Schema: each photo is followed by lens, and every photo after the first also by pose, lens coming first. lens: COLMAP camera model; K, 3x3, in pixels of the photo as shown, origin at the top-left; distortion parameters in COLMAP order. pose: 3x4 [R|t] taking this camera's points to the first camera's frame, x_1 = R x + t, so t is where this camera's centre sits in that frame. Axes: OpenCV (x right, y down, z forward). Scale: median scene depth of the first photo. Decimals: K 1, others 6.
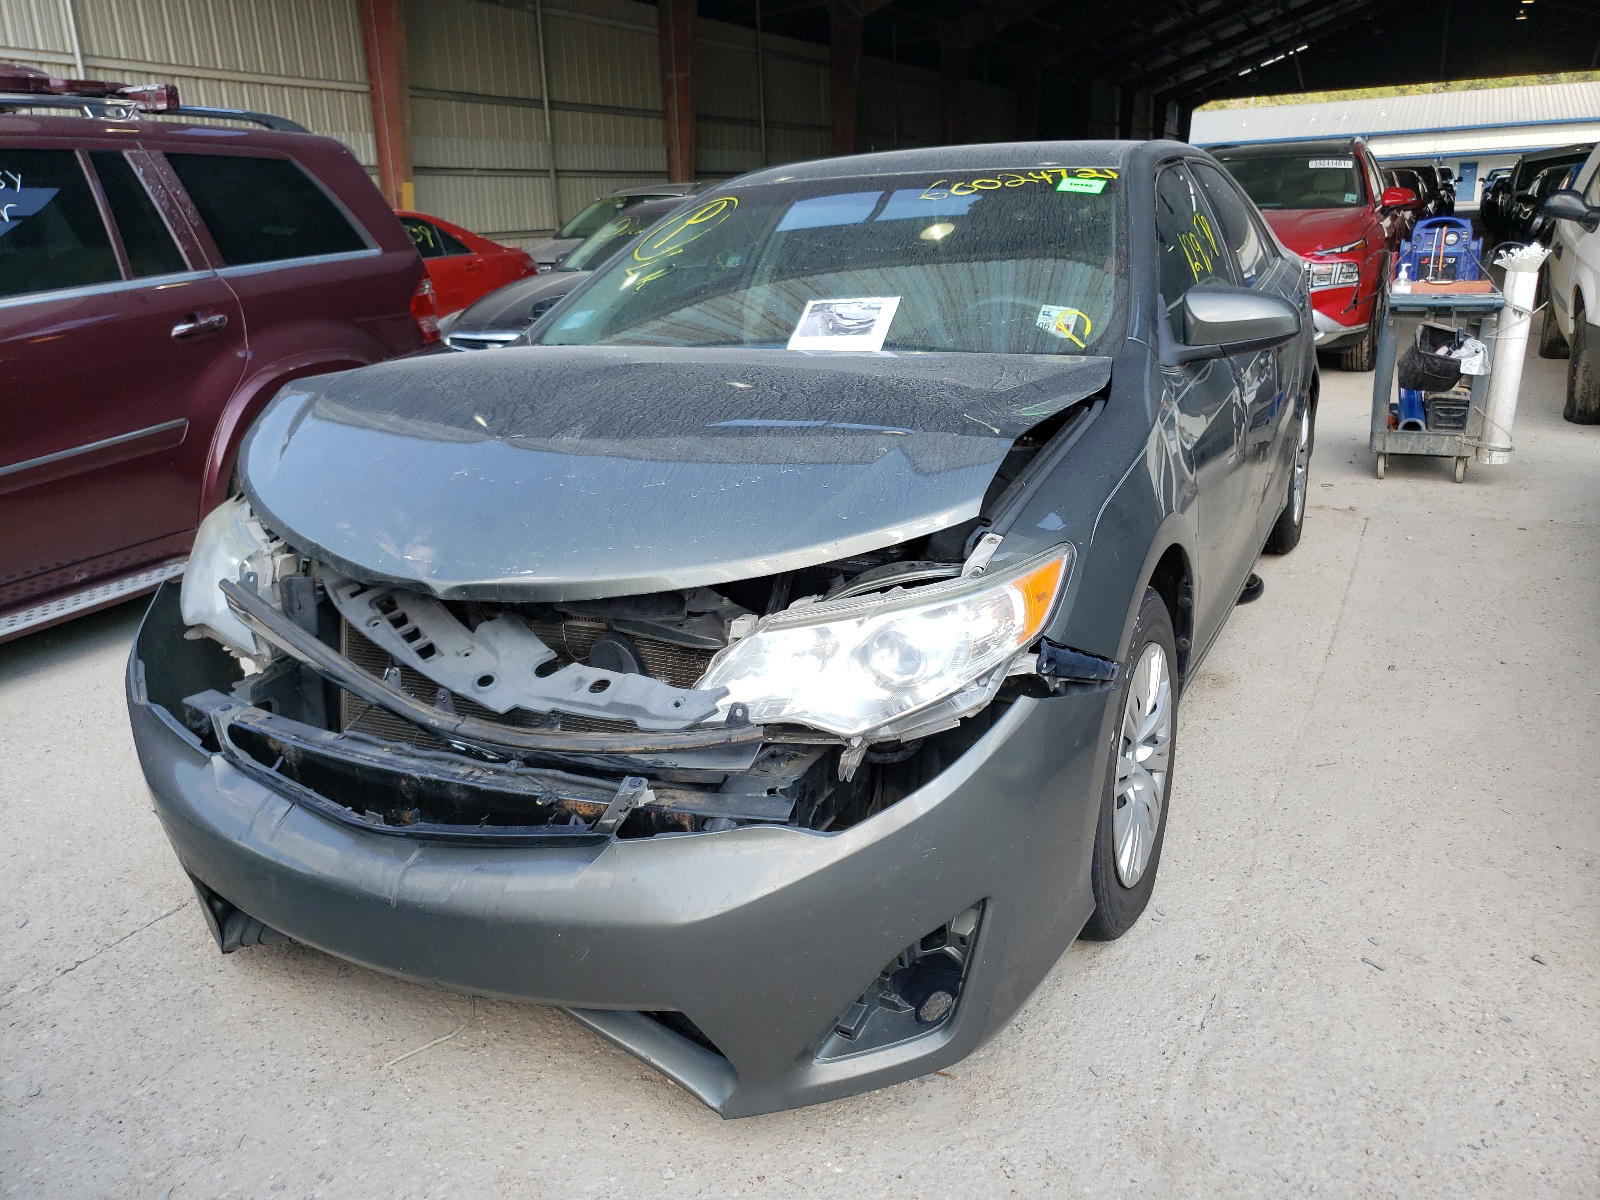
lens RADIAL K [[1222.3, 0, 800.0], [0, 1222.3, 600.0], [0, 0, 1]] dist [-0.008864, -0.001608]
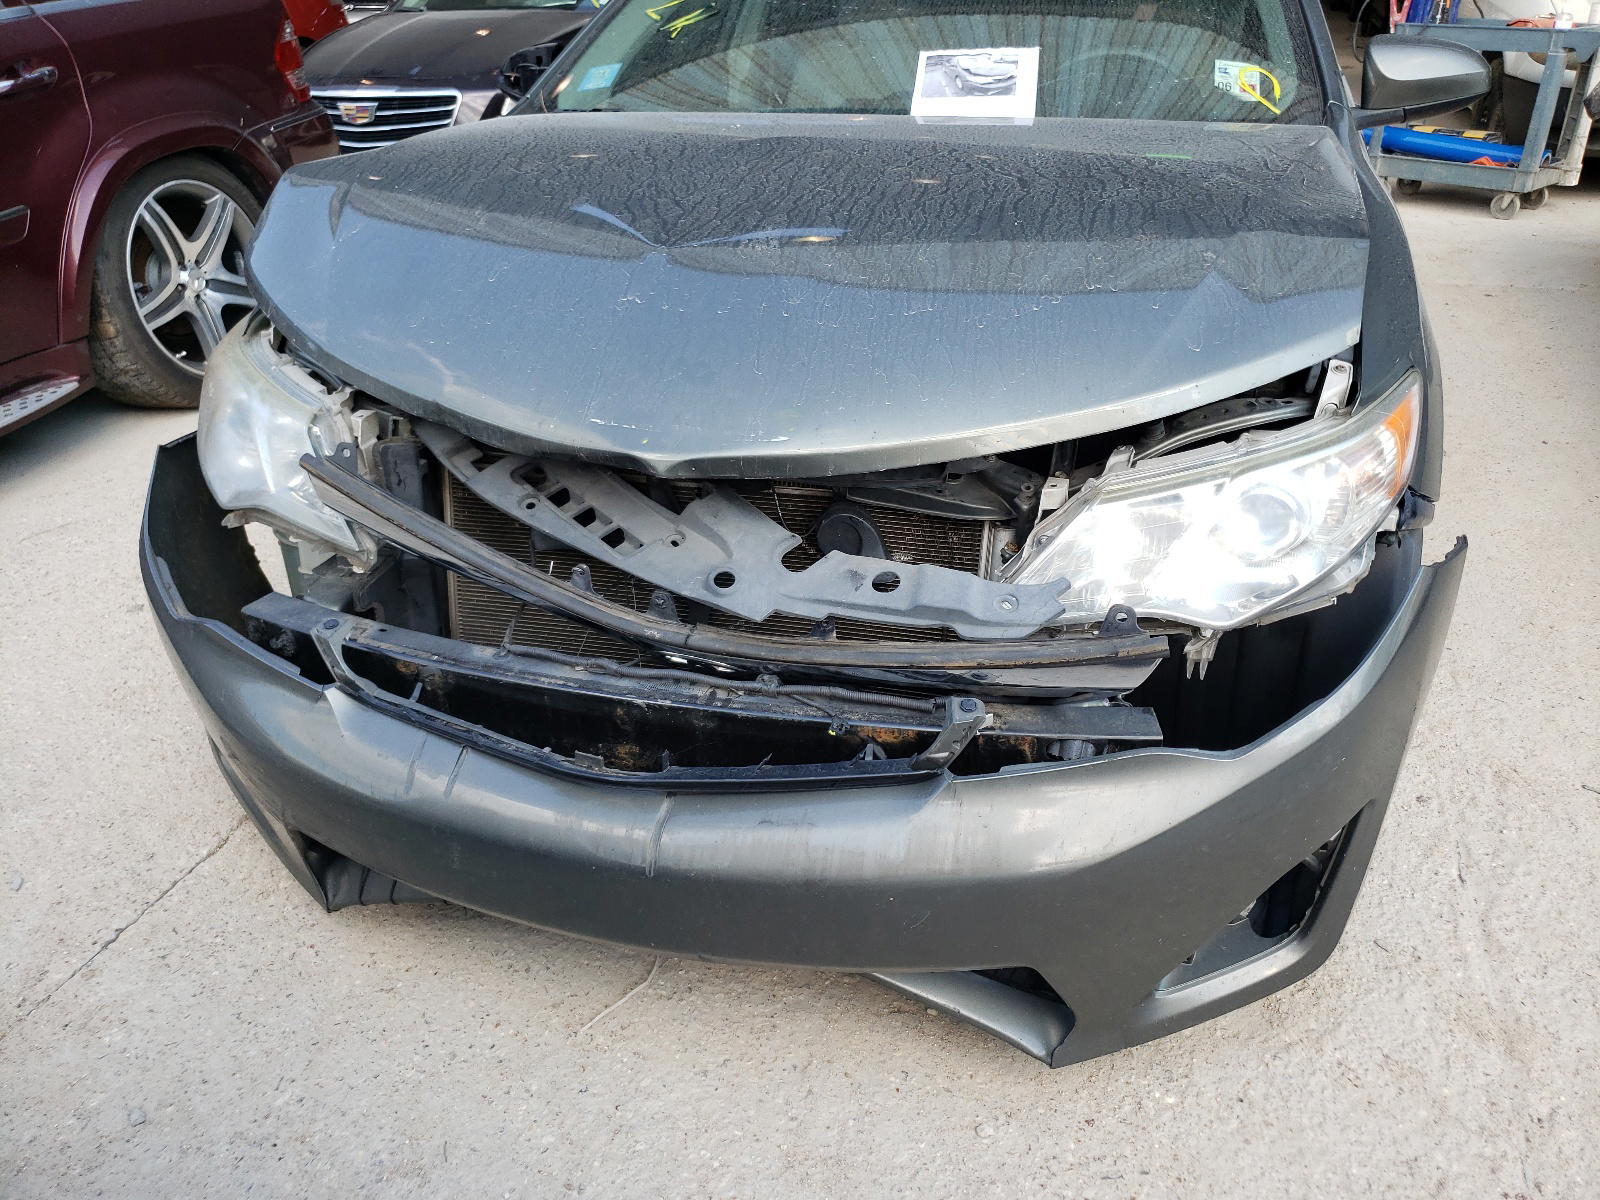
lens RADIAL K [[1222.3, 0, 800.0], [0, 1222.3, 600.0], [0, 0, 1]] dist [-0.008864, -0.001608]
pose [[0.985219, -0.067797, 0.157310, -0.317072], [0.036511, 0.980354, 0.193839, -0.066945], [-0.167361, -0.185231, 0.968339, 0.227677]]
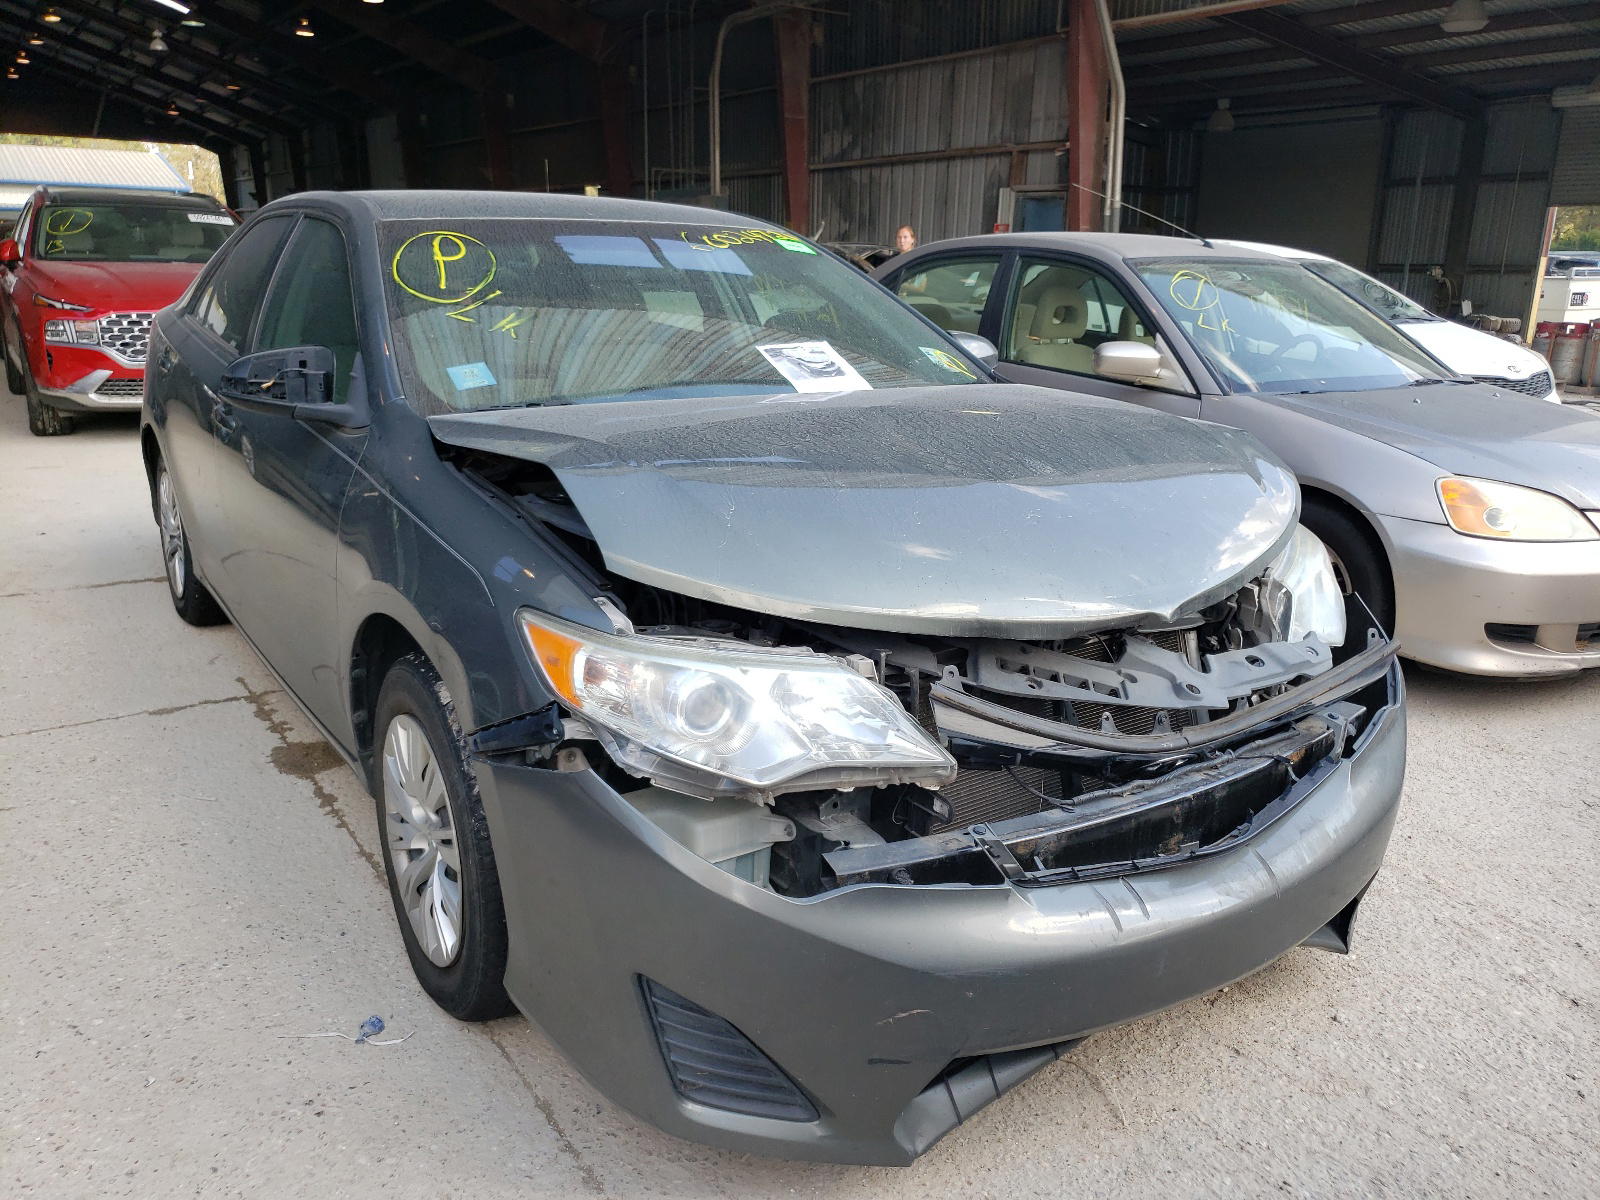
lens RADIAL K [[1222.3, 0, 800.0], [0, 1222.3, 600.0], [0, 0, 1]] dist [-0.008864, -0.001608]
pose [[0.550983, -0.205933, 0.808709, -1.233261], [0.242759, 0.966718, 0.080775, -0.171087], [-0.798427, 0.151815, 0.582637, 0.609559]]
